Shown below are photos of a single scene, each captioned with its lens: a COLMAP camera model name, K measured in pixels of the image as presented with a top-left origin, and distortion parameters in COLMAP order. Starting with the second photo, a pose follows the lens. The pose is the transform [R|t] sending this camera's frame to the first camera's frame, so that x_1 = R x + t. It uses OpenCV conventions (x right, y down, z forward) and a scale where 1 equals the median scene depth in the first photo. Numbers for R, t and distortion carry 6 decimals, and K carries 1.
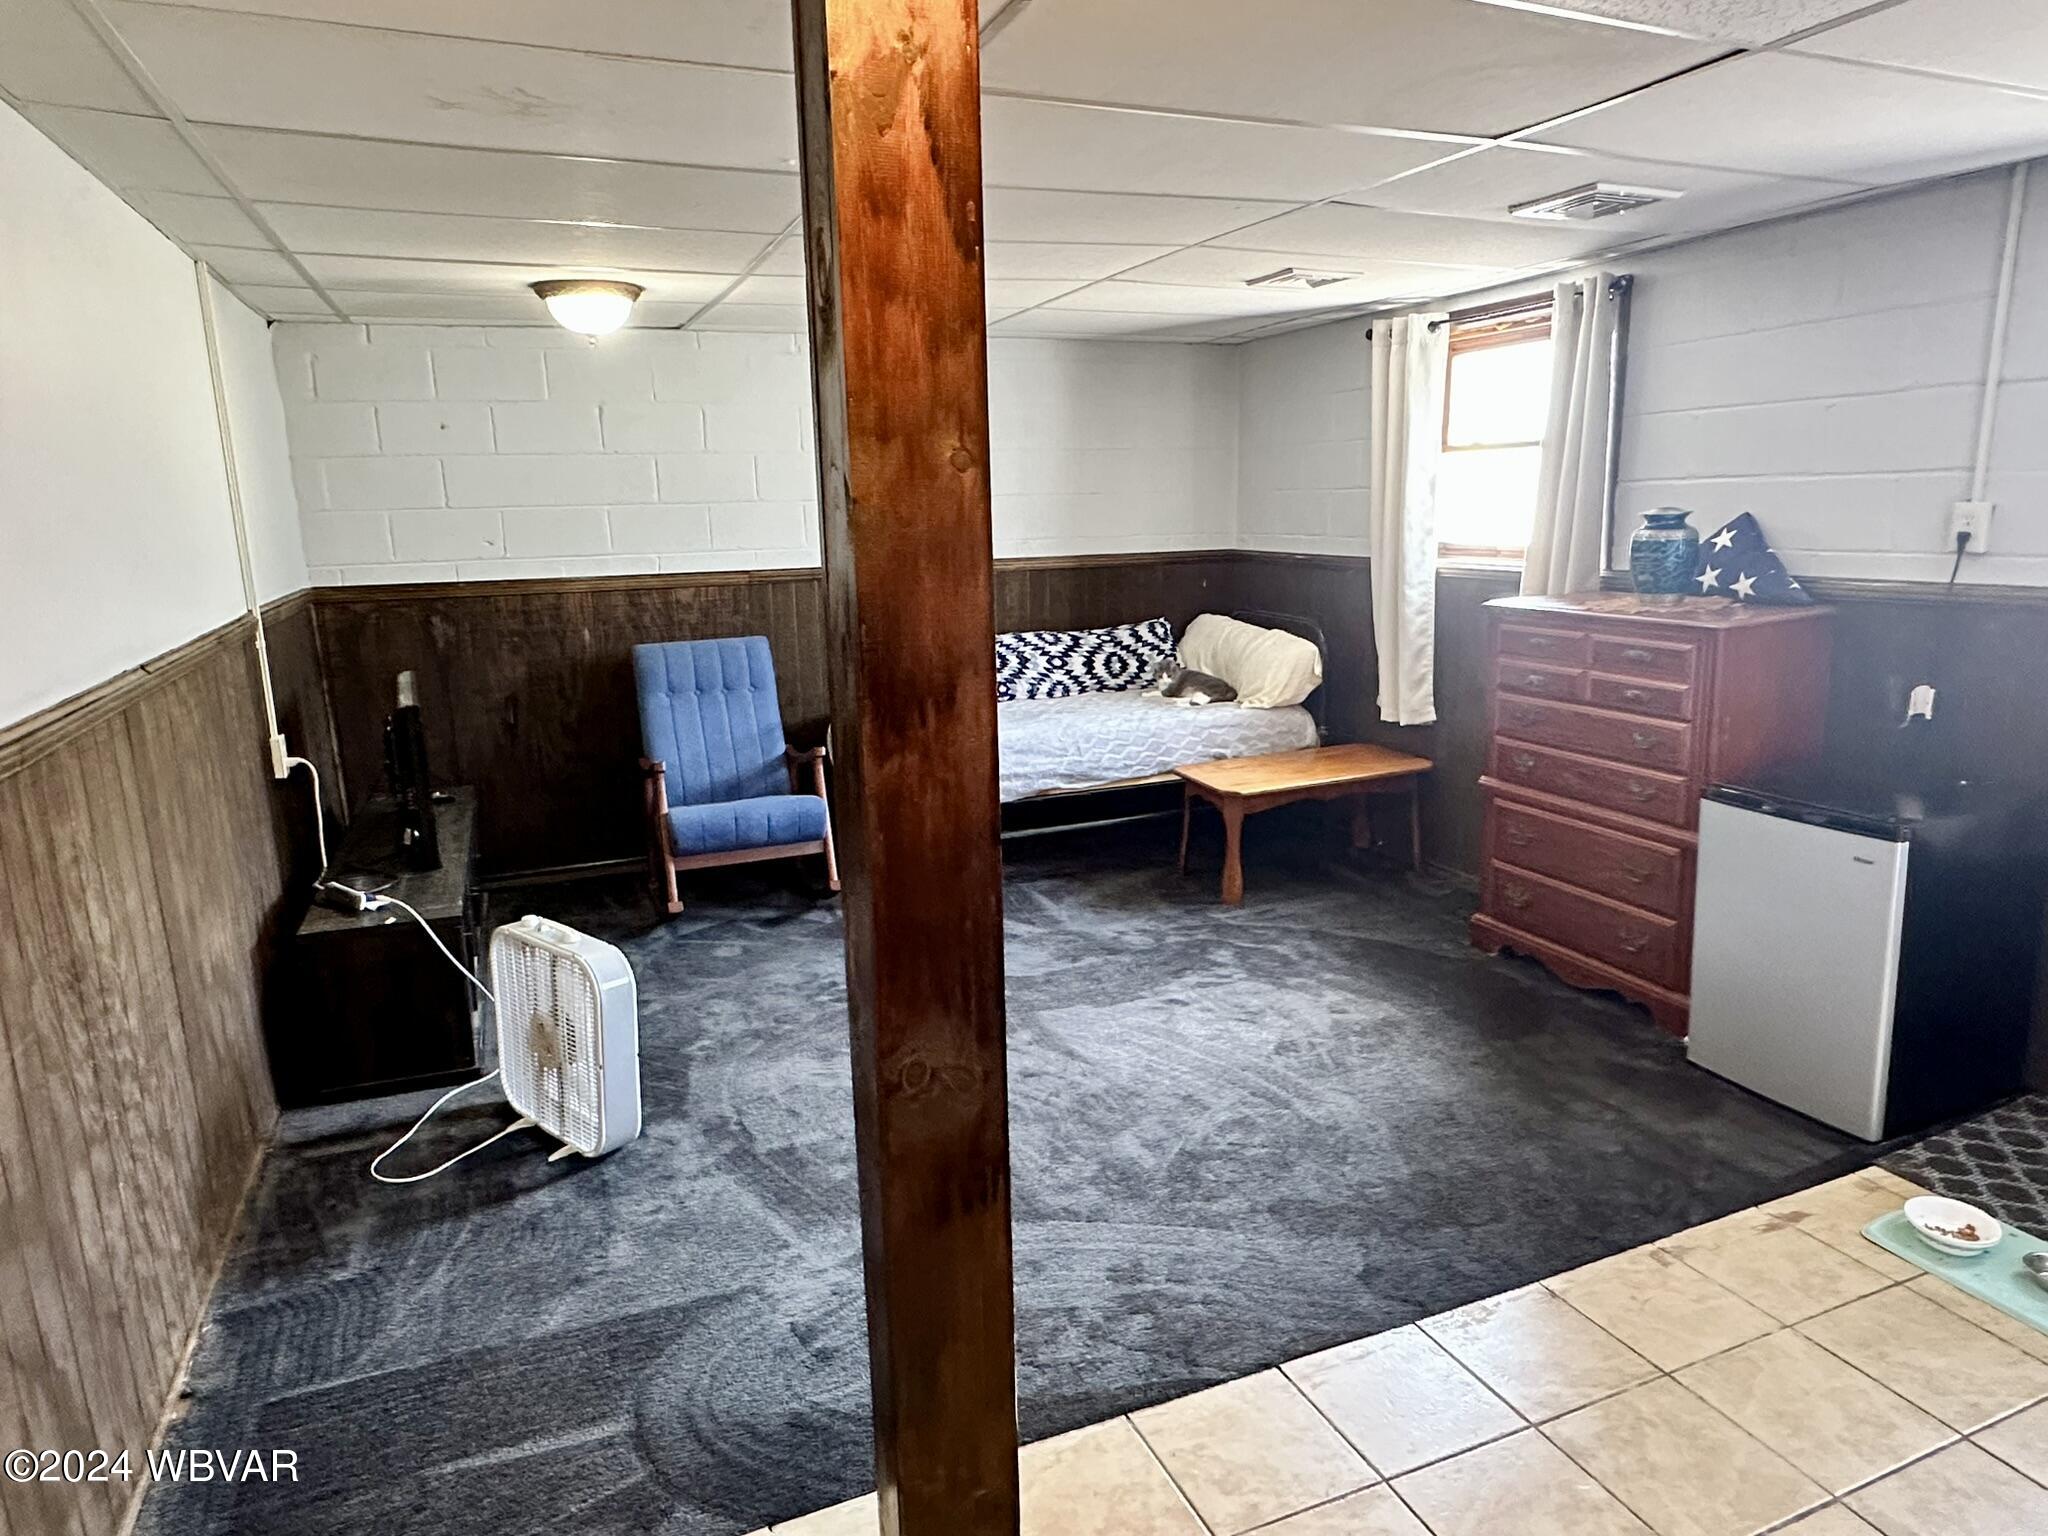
lens RADIAL K [[1233.5, 0, 1026.0], [0, 1233.5, 770.4], [0, 0, 1]] dist [-0.003205, -0.000194]
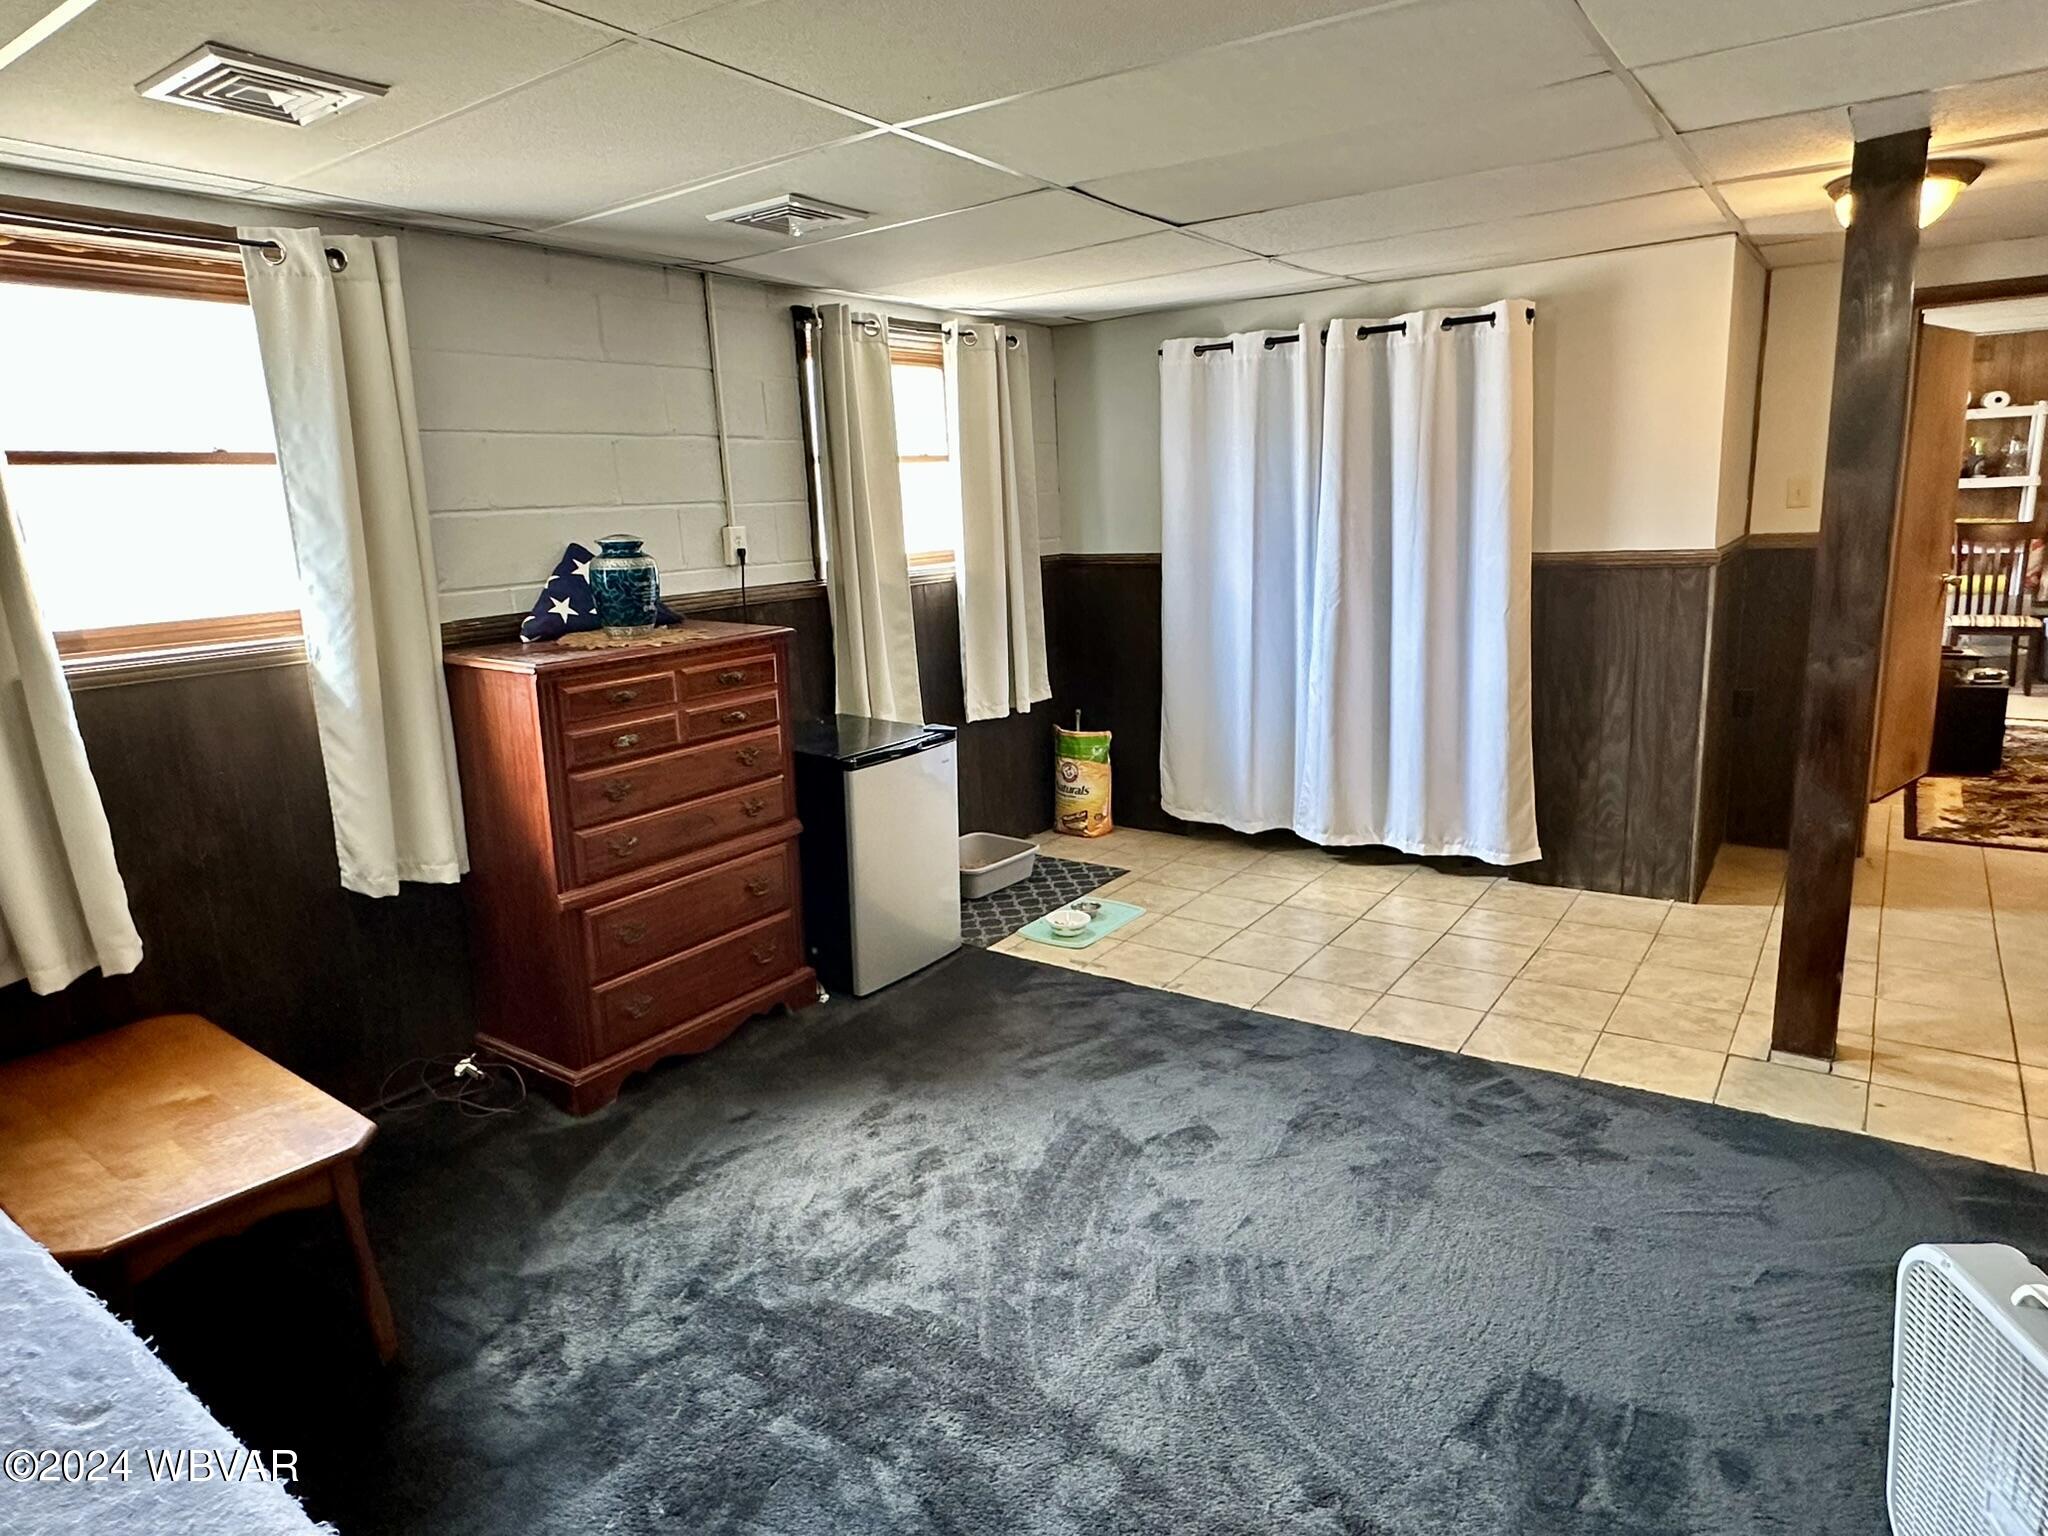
lens RADIAL K [[1233.5, 0, 1025.7], [0, 1233.5, 758.9], [0, 0, 1]] dist [-0.003205, -0.000194]
pose [[-0.531600, -0.136018, 0.836003, -0.463199], [0.227306, 0.927904, 0.295510, -0.267806], [-0.815925, 0.347121, -0.462356, 1.263239]]
